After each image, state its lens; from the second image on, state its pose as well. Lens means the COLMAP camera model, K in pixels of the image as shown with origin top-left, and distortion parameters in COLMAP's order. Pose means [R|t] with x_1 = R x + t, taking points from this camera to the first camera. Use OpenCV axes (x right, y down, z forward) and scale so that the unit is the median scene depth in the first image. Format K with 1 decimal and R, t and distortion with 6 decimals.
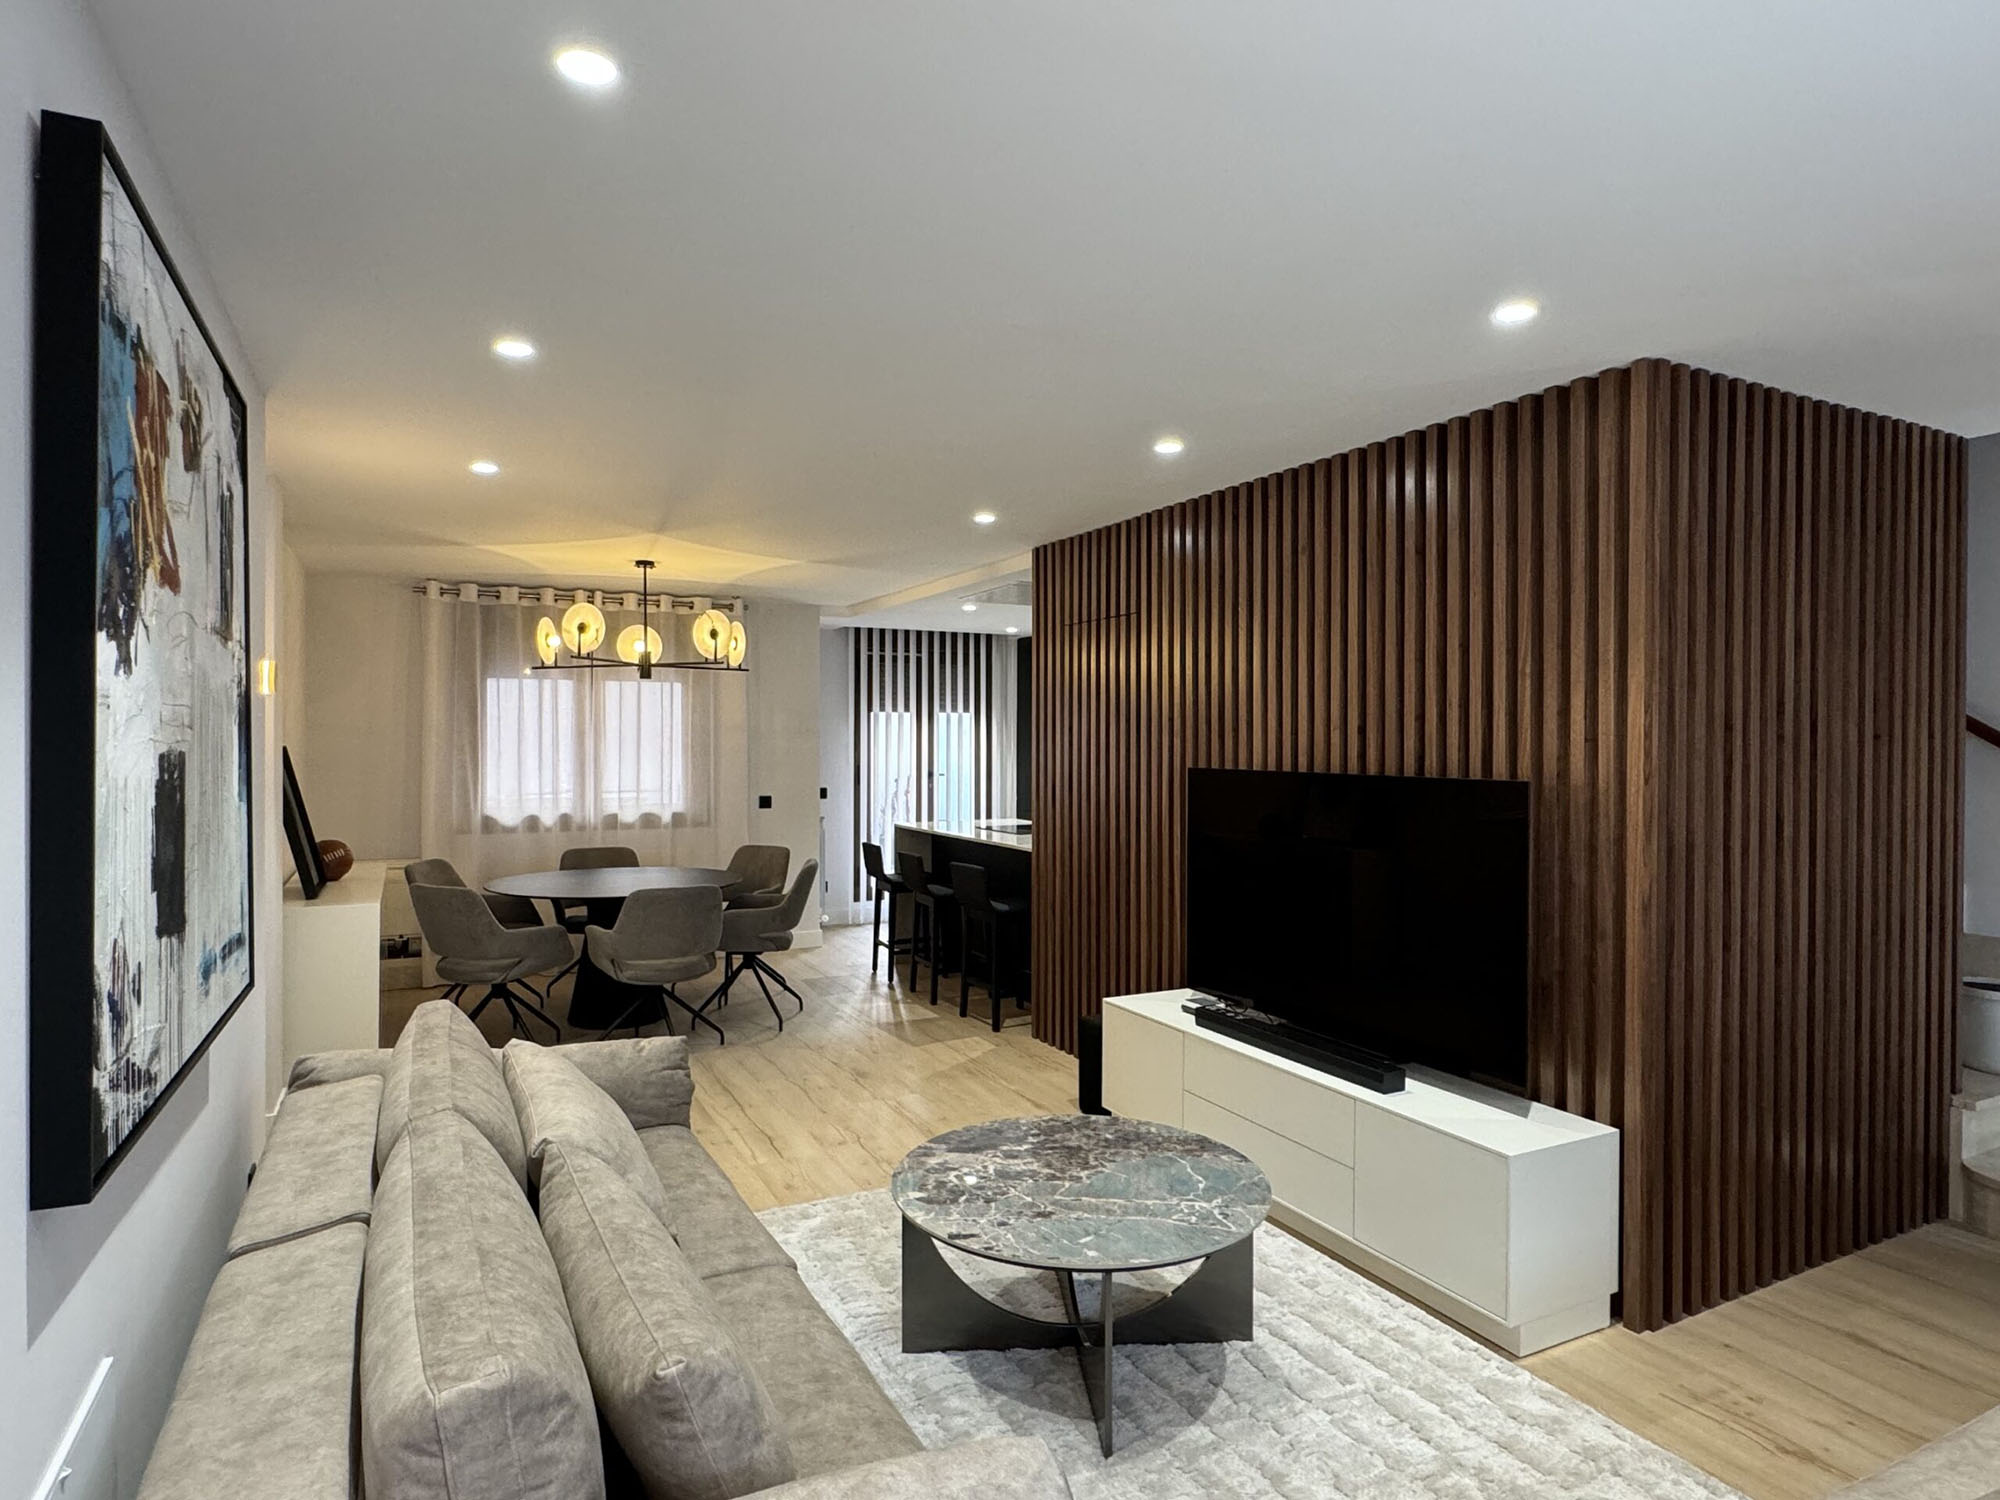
lens RADIAL K [[1132.6, 0, 999.6], [0, 1132.6, 743.0], [0, 0, 1]] dist [-0.003087, 0.002578]
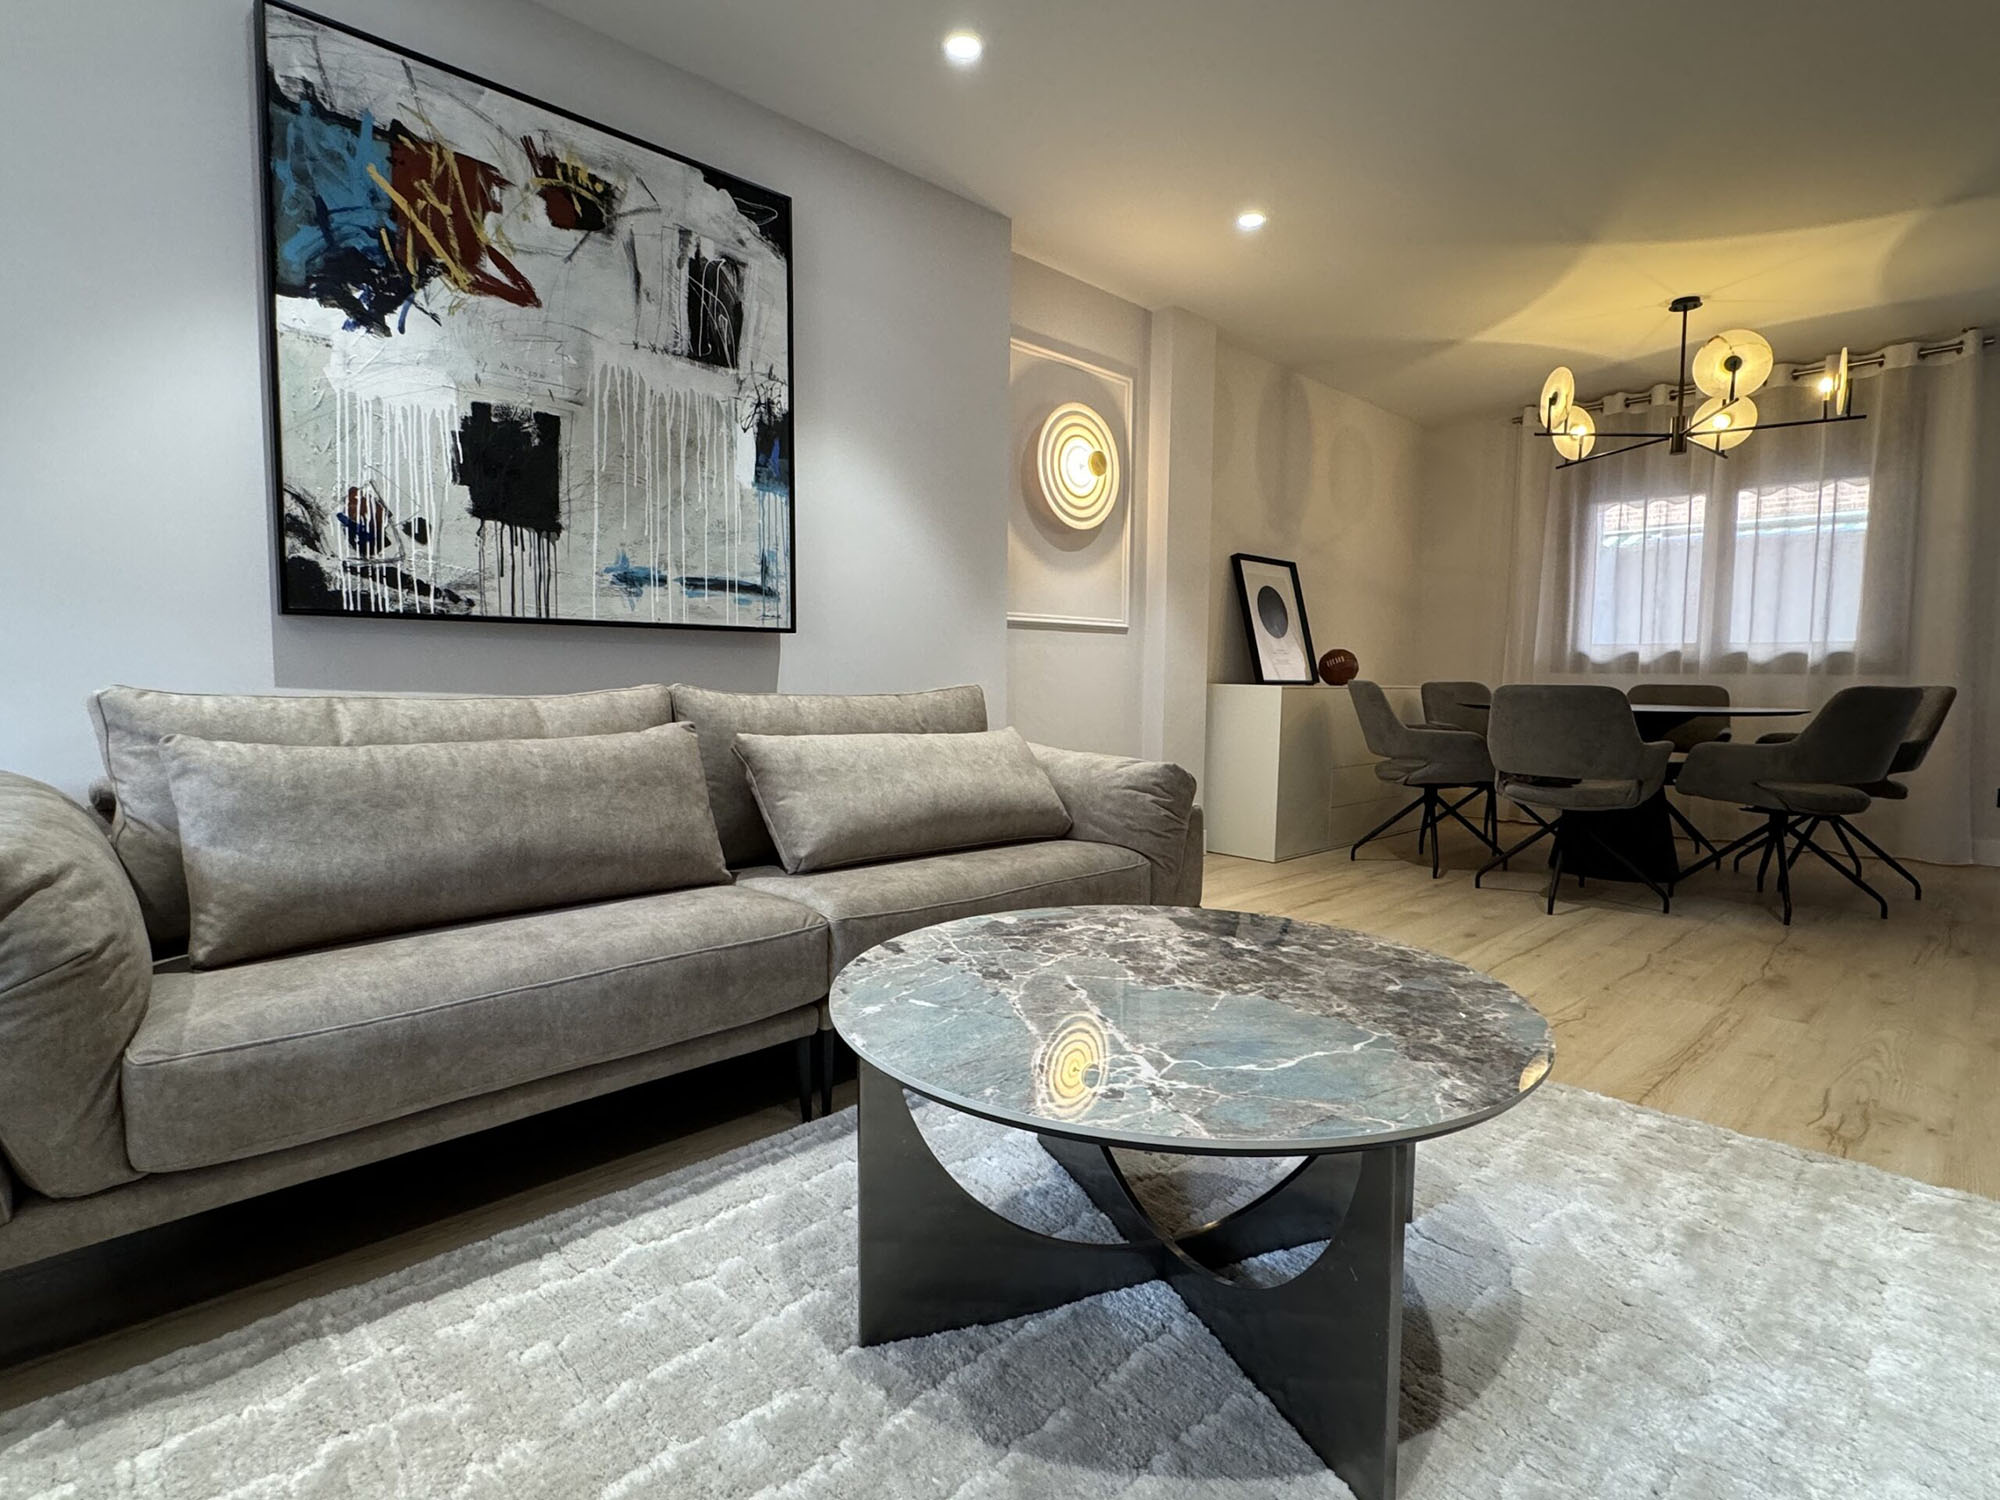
lens RADIAL K [[998.7, 0, 998.7], [0, 998.7, 742.0], [0, 0, 1]] dist [-0.003116, 0.000727]
pose [[0.288689, 0.065089, -0.955208, 0.499724], [-0.012358, 0.997857, 0.064260, 0.229874], [0.957343, -0.006746, 0.288875, 0.763777]]
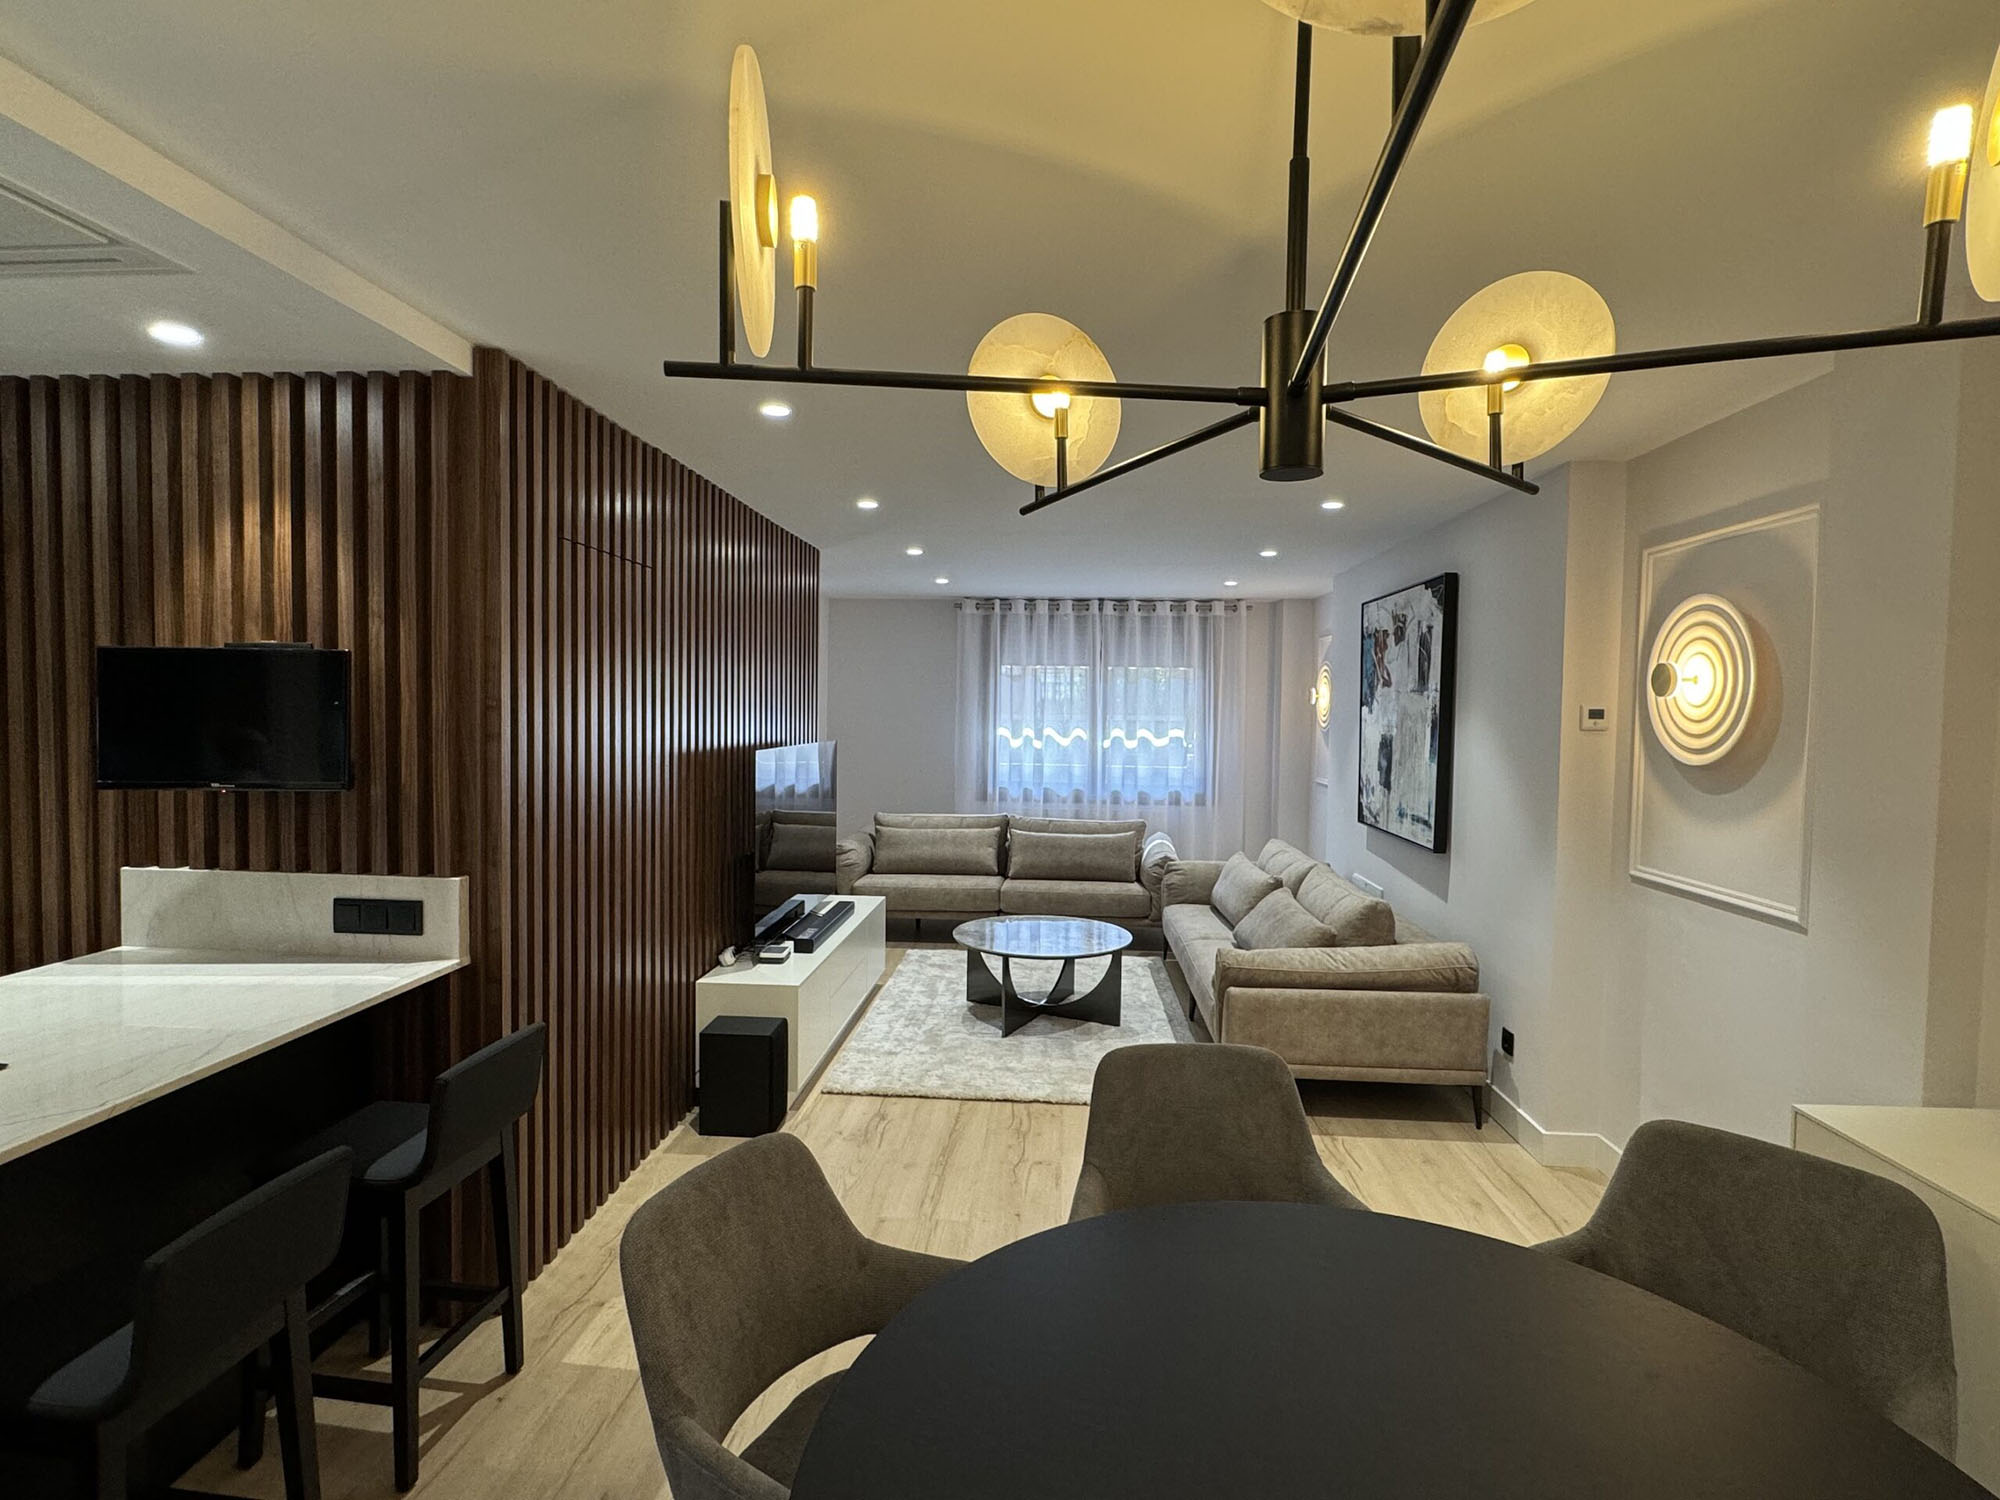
lens RADIAL K [[998.7, 0, 988.0], [0, 998.7, 746.7], [0, 0, 1]] dist [-0.003116, 0.000727]
pose [[-0.848975, -0.031656, 0.527484, -0.801100], [-0.009825, 0.998977, 0.044137, -0.046550], [-0.528342, 0.032289, -0.848417, 2.578019]]
